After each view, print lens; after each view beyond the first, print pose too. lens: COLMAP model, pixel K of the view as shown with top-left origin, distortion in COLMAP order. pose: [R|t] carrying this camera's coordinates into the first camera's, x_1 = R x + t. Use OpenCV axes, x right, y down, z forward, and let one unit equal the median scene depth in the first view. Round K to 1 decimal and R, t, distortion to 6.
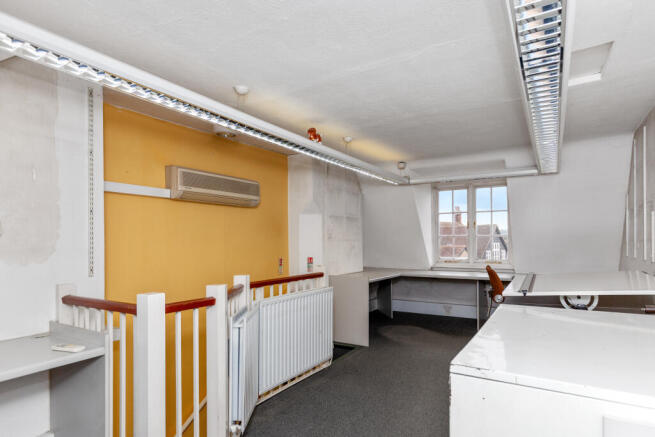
lens RADIAL K [[375.0, 0, 316.1], [0, 375.0, 242.7], [0, 0, 1]] dist [0.026404, 0.001960]
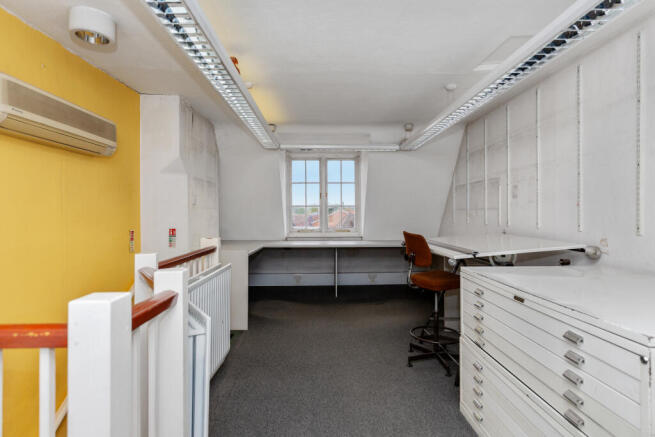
lens RADIAL K [[375.0, 0, 326.4], [0, 375.0, 213.9], [0, 0, 1]] dist [0.026404, 0.001960]
pose [[0.831291, 0.004860, 0.555816, -0.185893], [-0.002674, 0.999985, -0.004745, 0.010906], [-0.555830, 0.002459, 0.831292, 0.168204]]
